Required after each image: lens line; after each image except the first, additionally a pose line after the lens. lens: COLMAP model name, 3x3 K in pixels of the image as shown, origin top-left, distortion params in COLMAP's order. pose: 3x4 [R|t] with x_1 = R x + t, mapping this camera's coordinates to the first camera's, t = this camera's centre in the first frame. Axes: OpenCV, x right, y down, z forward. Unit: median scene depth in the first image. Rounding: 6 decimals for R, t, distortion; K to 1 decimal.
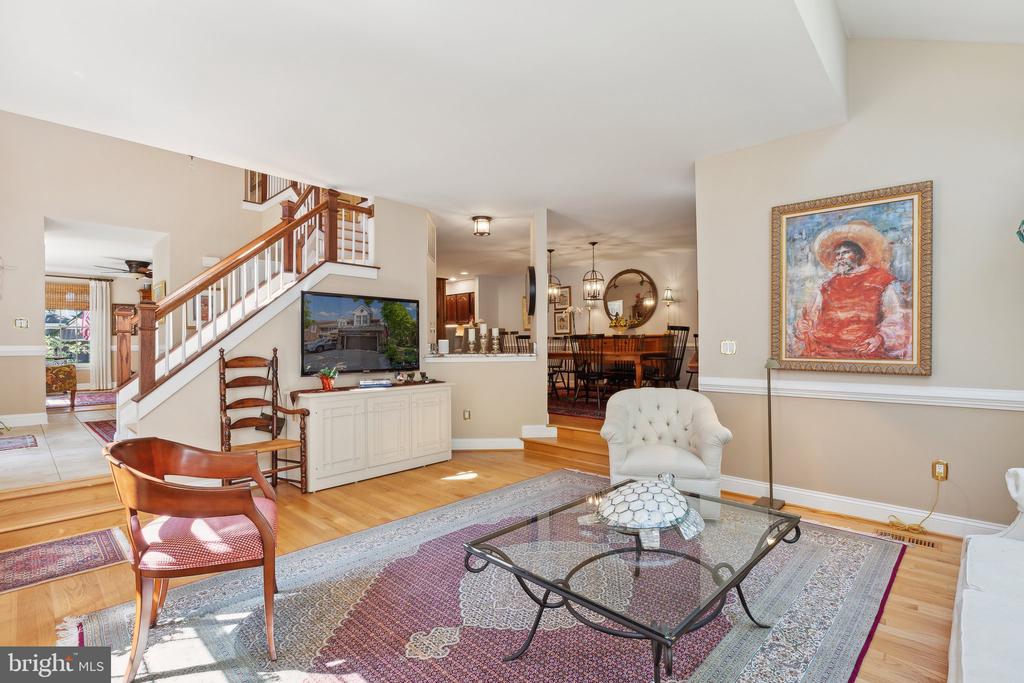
lens RADIAL K [[482.4, 0, 512.0], [0, 482.4, 341.5], [0, 0, 1]] dist [0.000190, 0.000003]
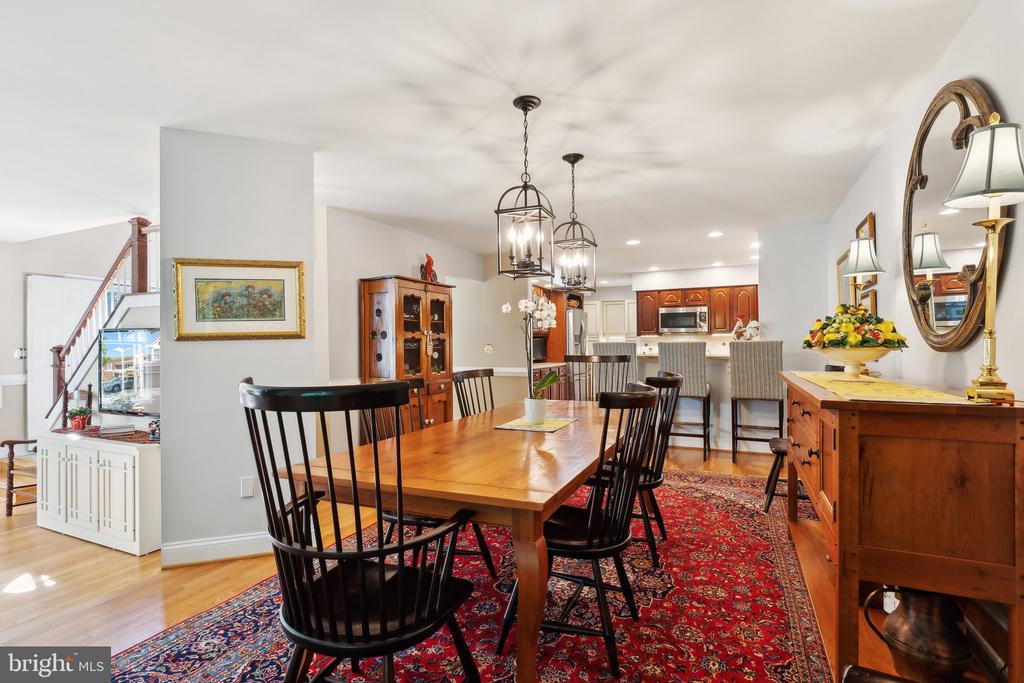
lens RADIAL K [[479.7, 0, 512.0], [0, 479.7, 341.5], [0, 0, 1]] dist [-0.001093, -0.000174]
pose [[0.310486, -0.021011, -0.950346, 0.733455], [0.011313, 0.999767, -0.018407, -0.045746], [0.950511, -0.005036, 0.310651, 1.371817]]
